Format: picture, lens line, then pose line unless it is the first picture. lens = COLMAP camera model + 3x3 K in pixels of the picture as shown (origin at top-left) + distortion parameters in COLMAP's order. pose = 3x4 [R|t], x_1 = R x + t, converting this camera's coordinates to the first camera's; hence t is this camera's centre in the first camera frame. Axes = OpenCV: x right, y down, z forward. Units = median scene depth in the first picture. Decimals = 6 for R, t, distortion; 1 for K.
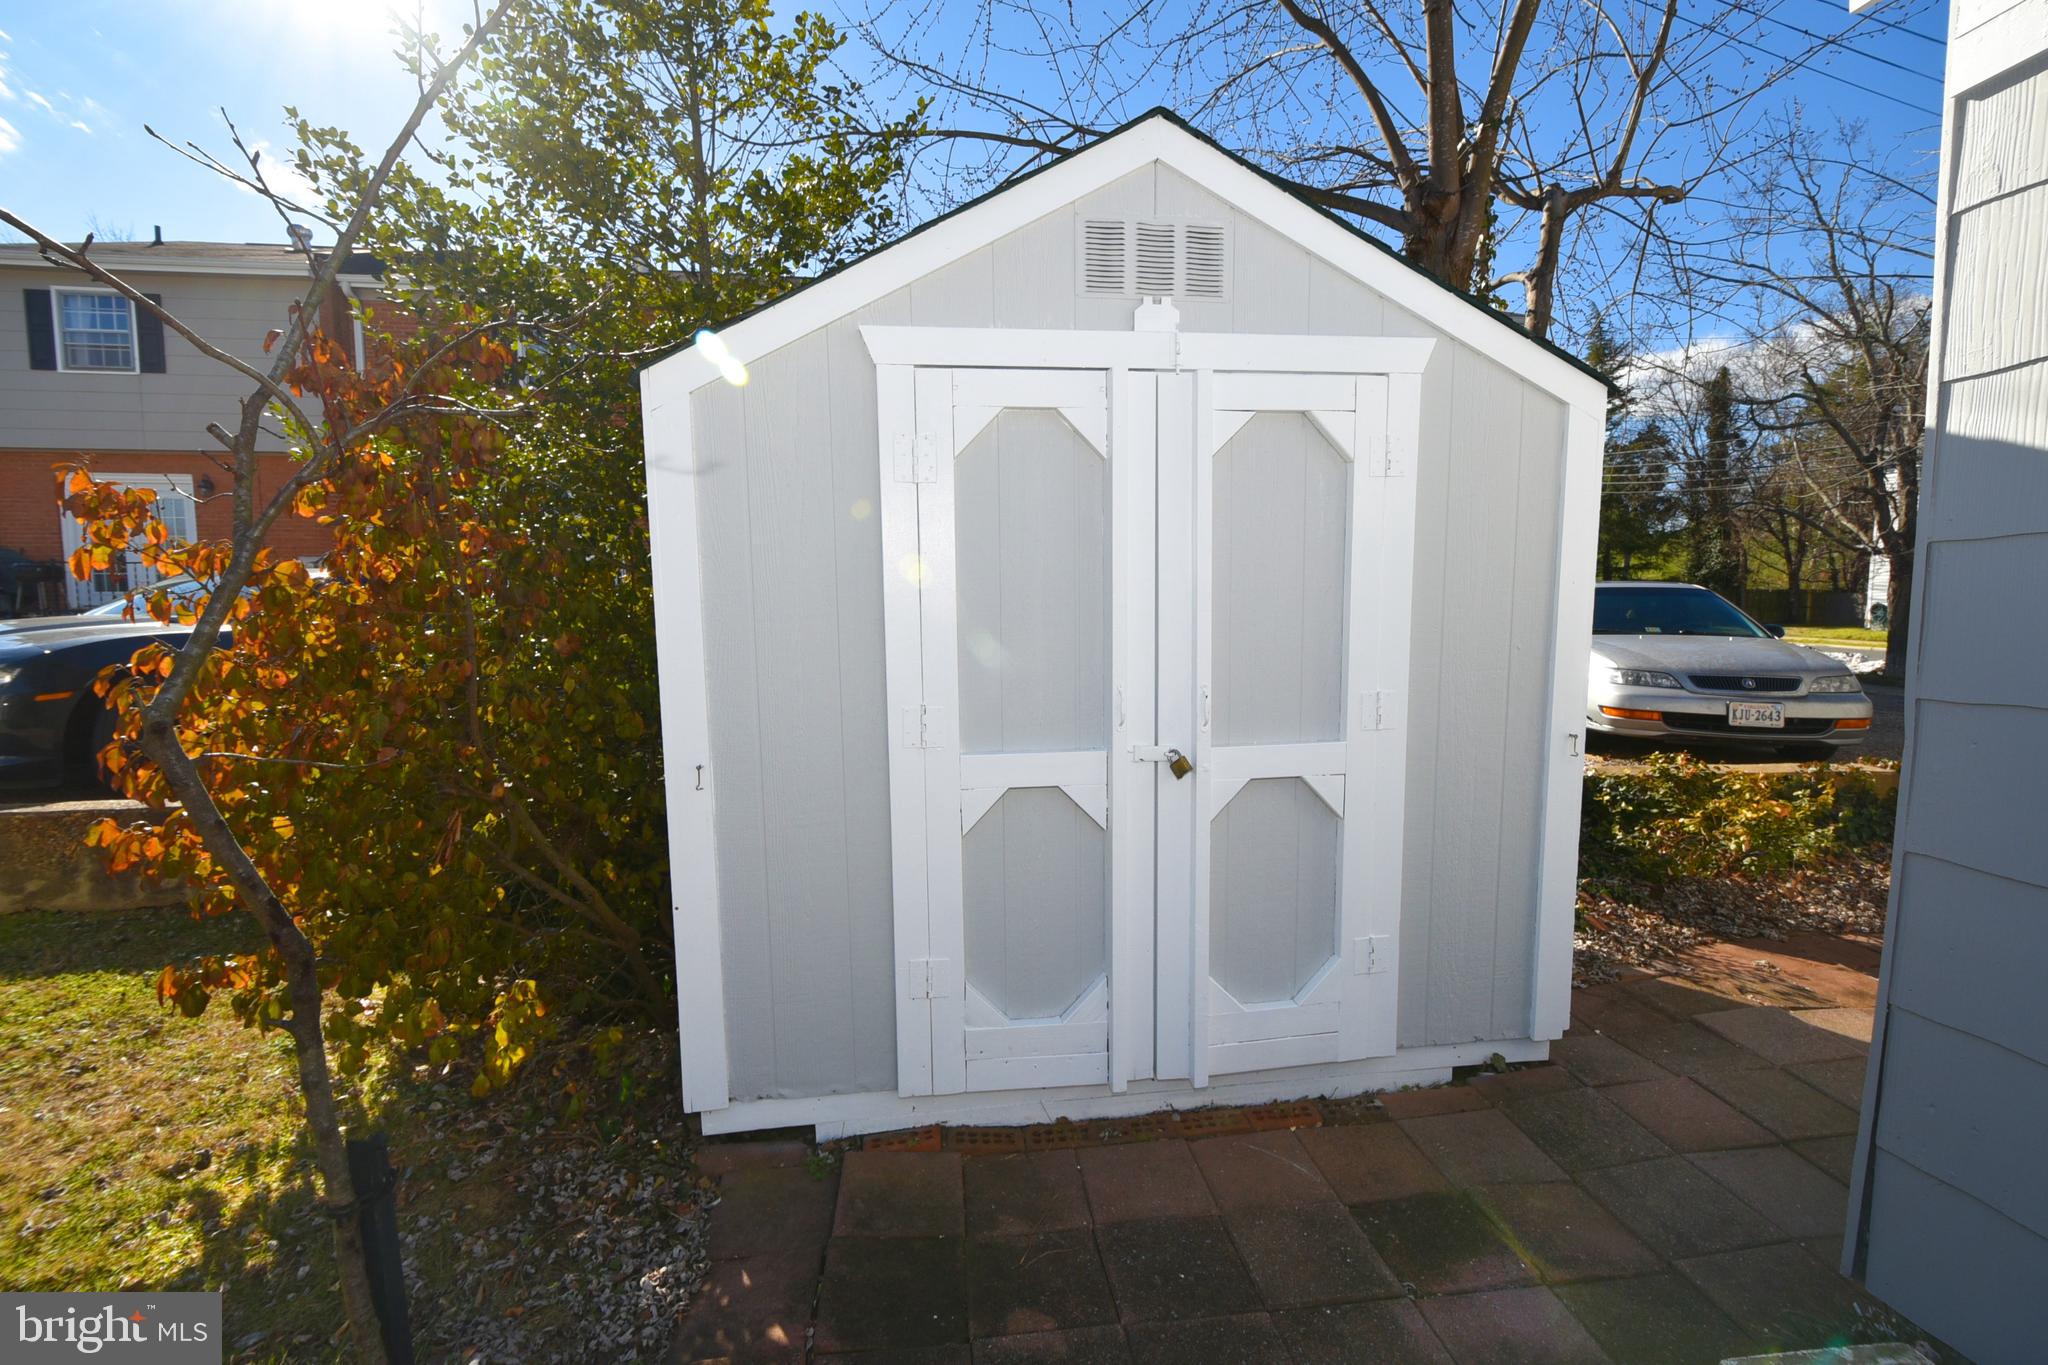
lens RADIAL K [[880.3, 0, 1004.3], [0, 880.3, 686.5], [0, 0, 1]] dist [0.007959, -0.007700]
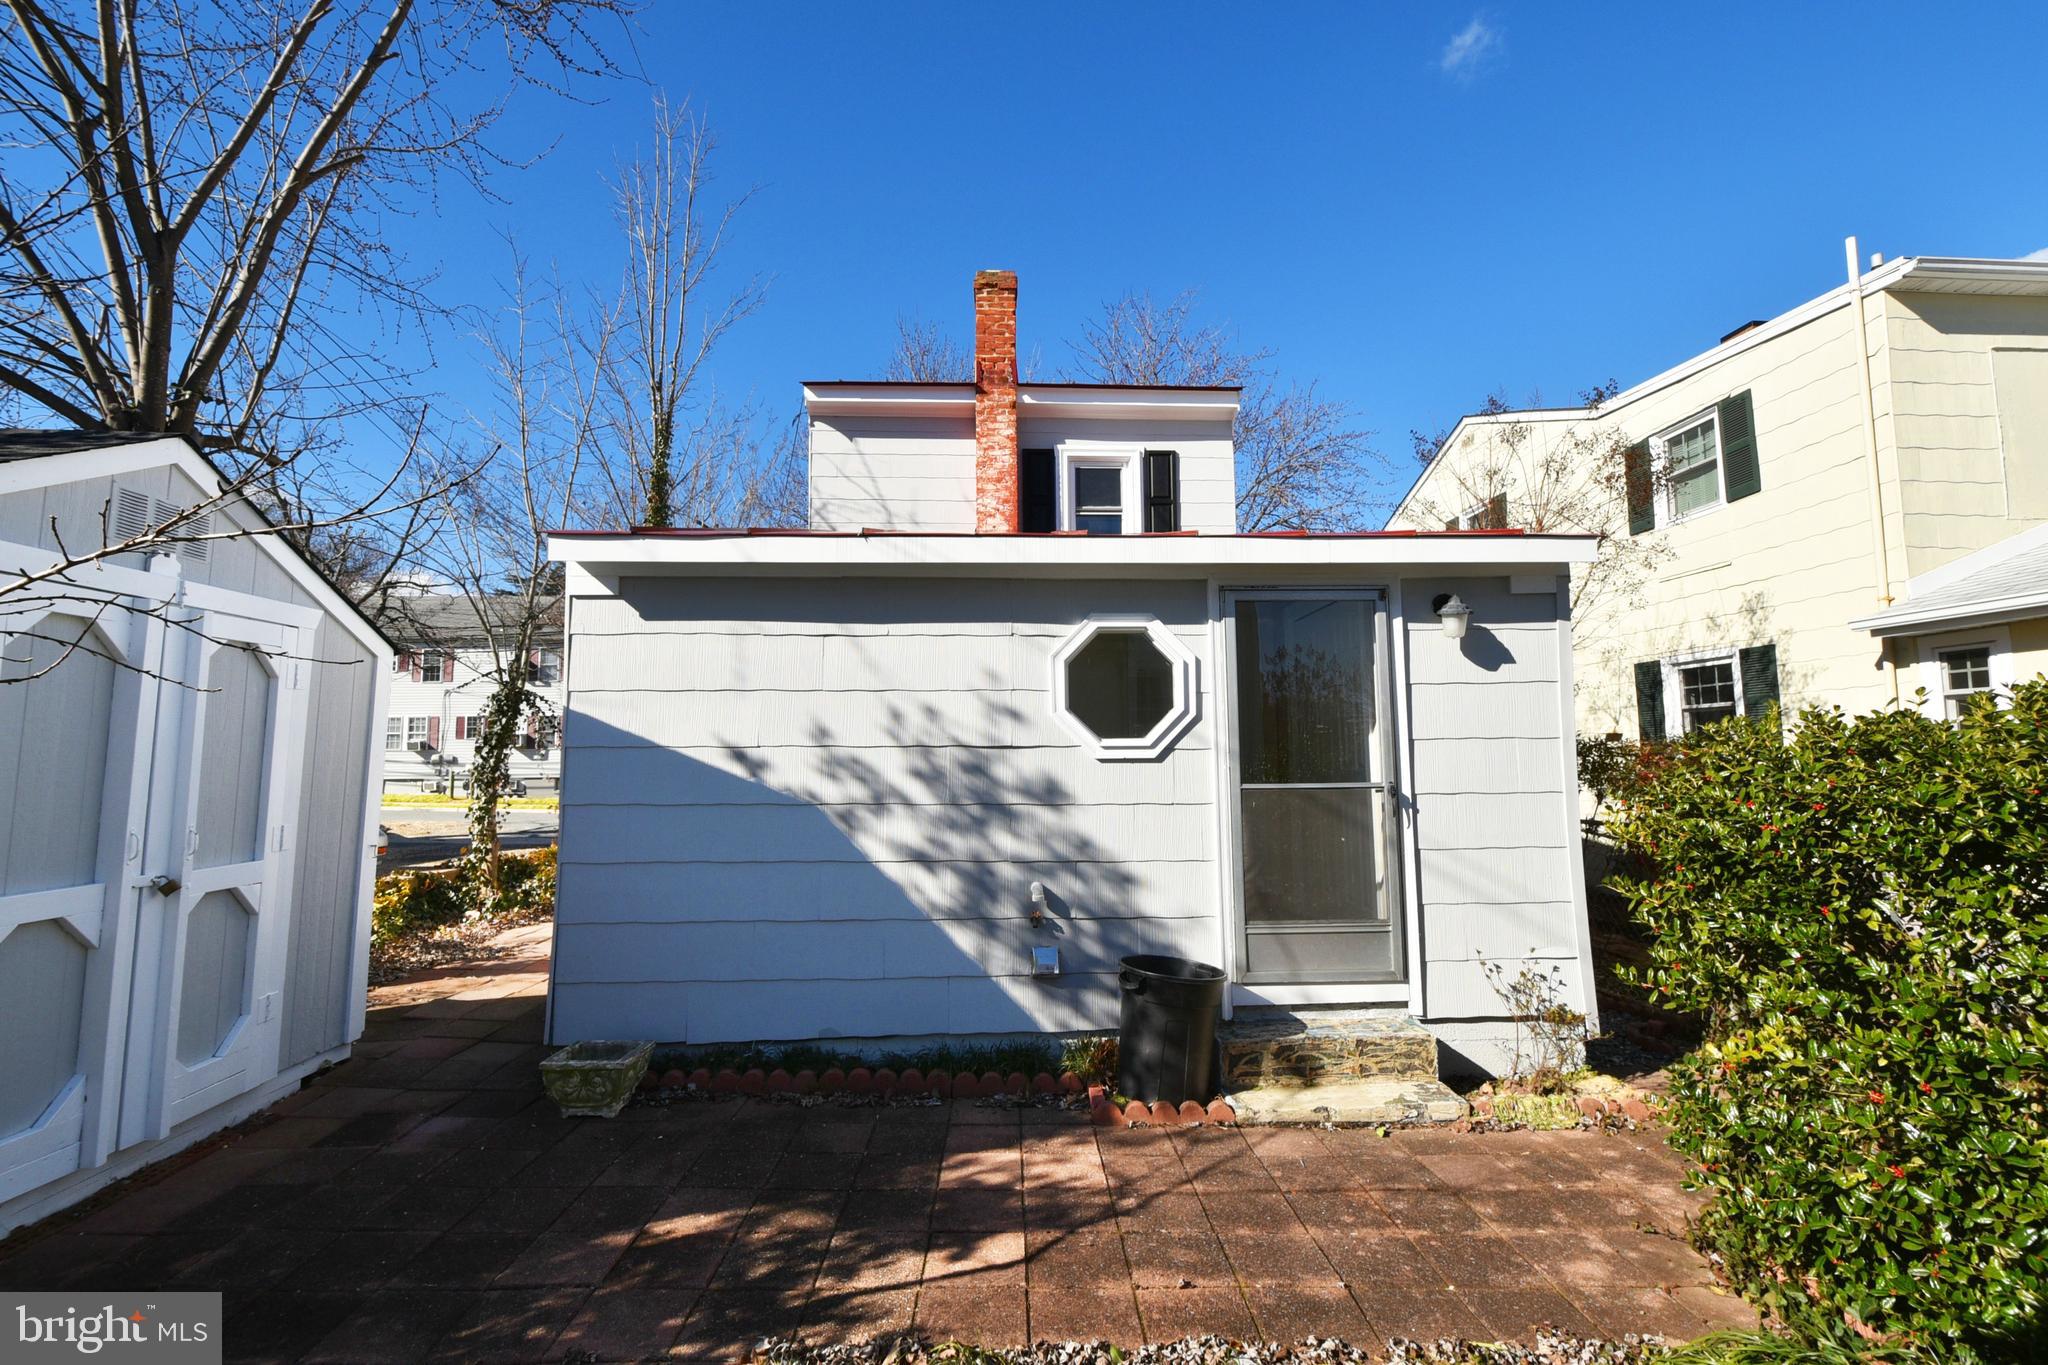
lens RADIAL K [[866.3, 0, 1024.0], [0, 866.3, 682.5], [0, 0, 1]] dist [0.001109, -0.000193]
pose [[0.071161, 0.097097, 0.992728, -1.021446], [0.091460, 0.990423, -0.103428, 0.034649], [-0.993263, 0.098155, 0.061599, -0.408071]]
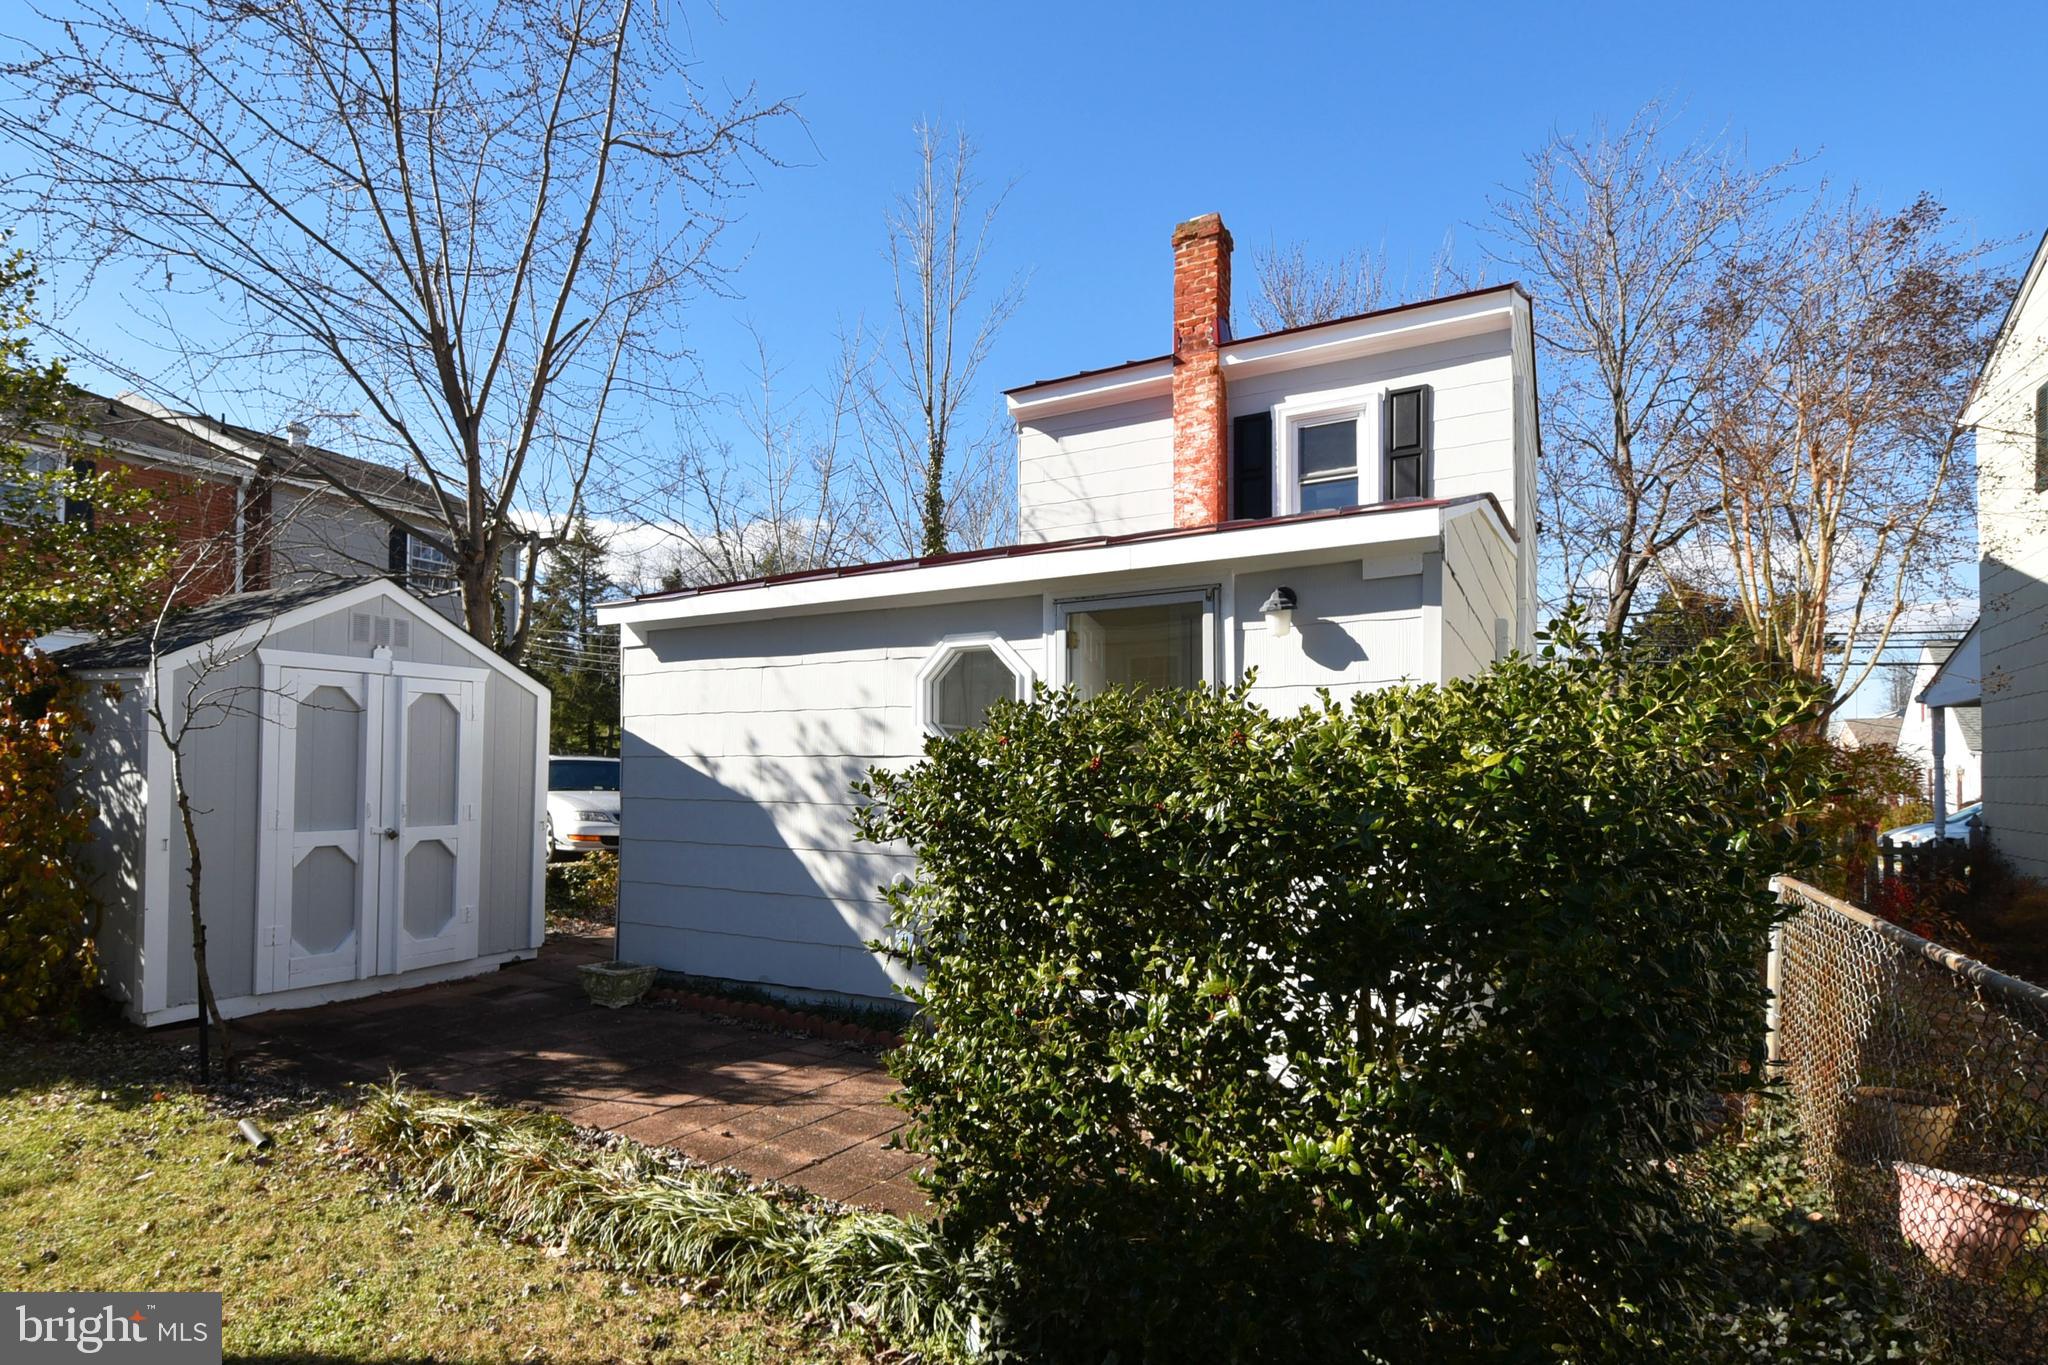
lens RADIAL K [[1003.0, 0, 943.7], [0, 1003.0, 743.8], [0, 0, 1]] dist [0.016598, -0.010461]
pose [[0.596859, 0.035068, 0.801579, -1.073740], [0.060270, 0.994262, -0.088375, 0.170477], [-0.800079, 0.101059, 0.591321, -1.789471]]
